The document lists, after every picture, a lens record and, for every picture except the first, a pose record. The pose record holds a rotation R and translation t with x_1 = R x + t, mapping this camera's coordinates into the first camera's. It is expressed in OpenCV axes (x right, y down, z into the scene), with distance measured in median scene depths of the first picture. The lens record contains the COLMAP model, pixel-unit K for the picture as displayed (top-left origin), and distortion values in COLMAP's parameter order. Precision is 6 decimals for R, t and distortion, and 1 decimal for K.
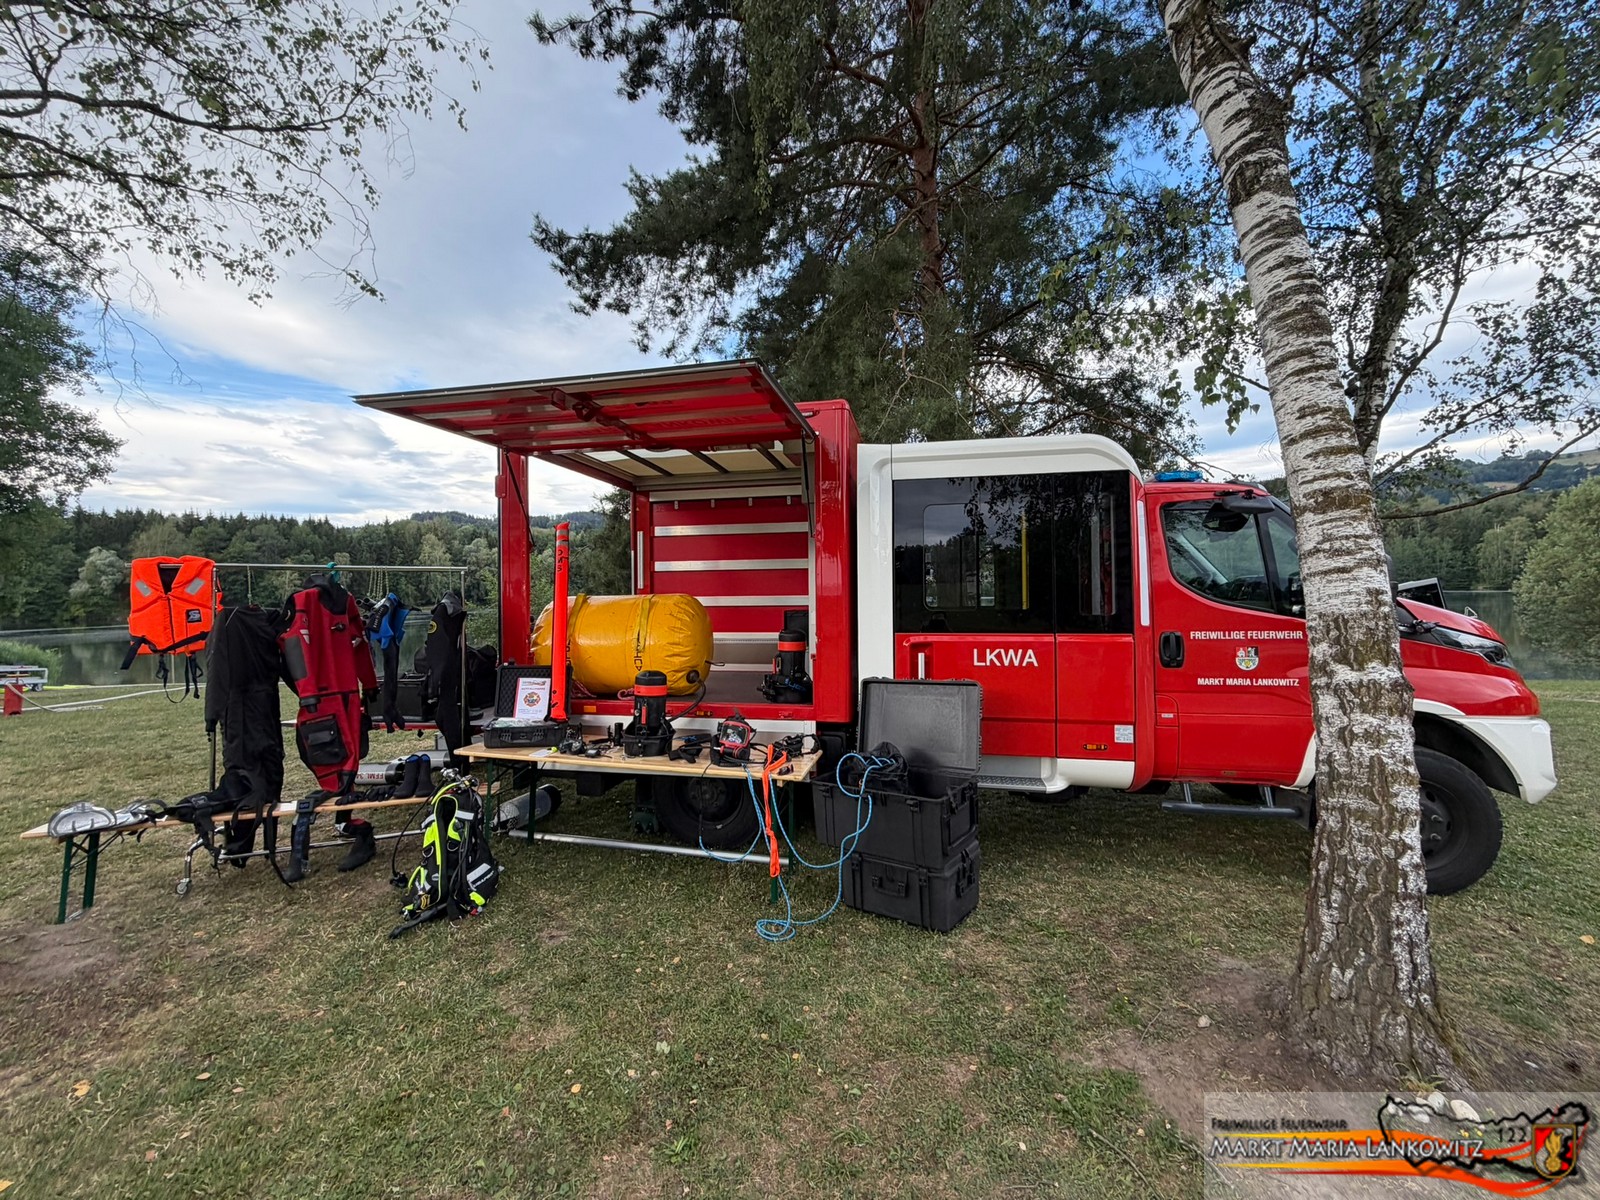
lens RADIAL K [[639.7, 0, 798.1], [0, 639.7, 597.7], [0, 0, 1]] dist [0.001285, -0.000193]
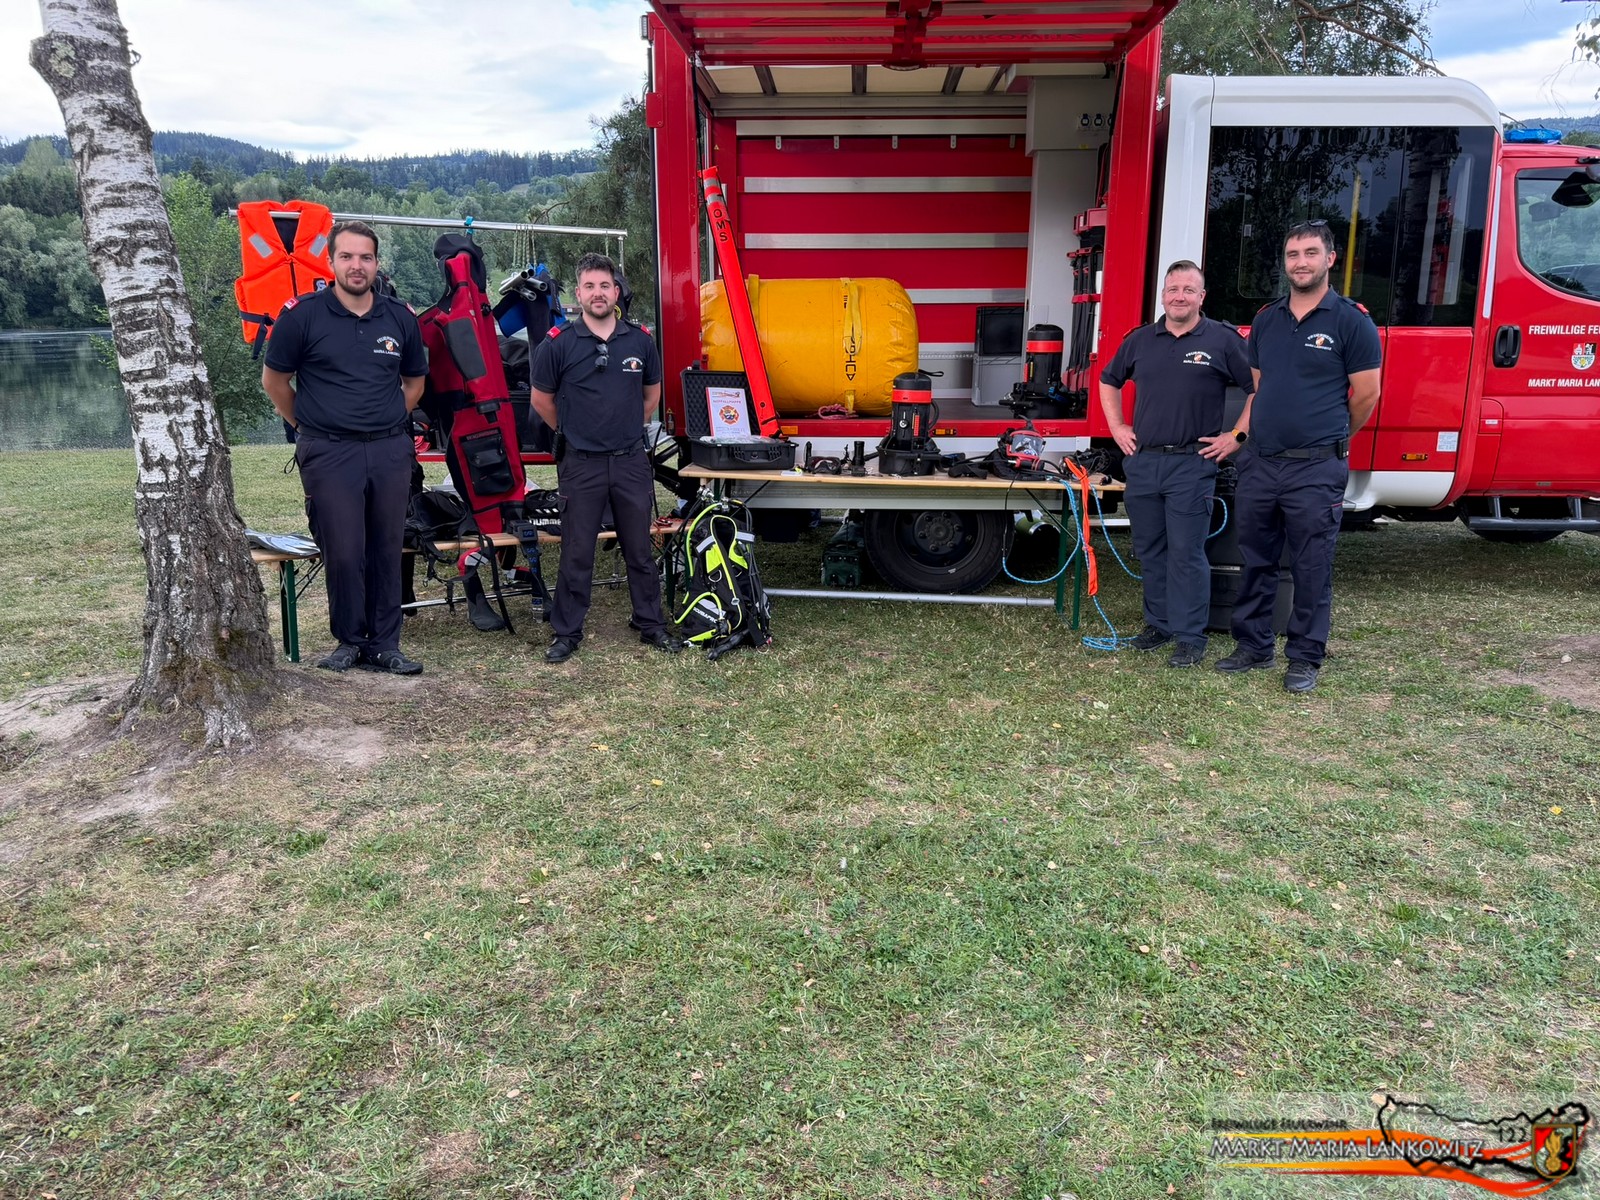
lens RADIAL K [[1149.0, 0, 799.8], [0, 1149.0, 602.5], [0, 0, 1]] dist [0.029366, -0.019384]
pose [[0.985989, -0.026450, 0.164701, -0.652670], [-0.012304, 0.973127, 0.229939, 0.069494], [-0.166357, -0.228744, 0.959167, -0.452455]]
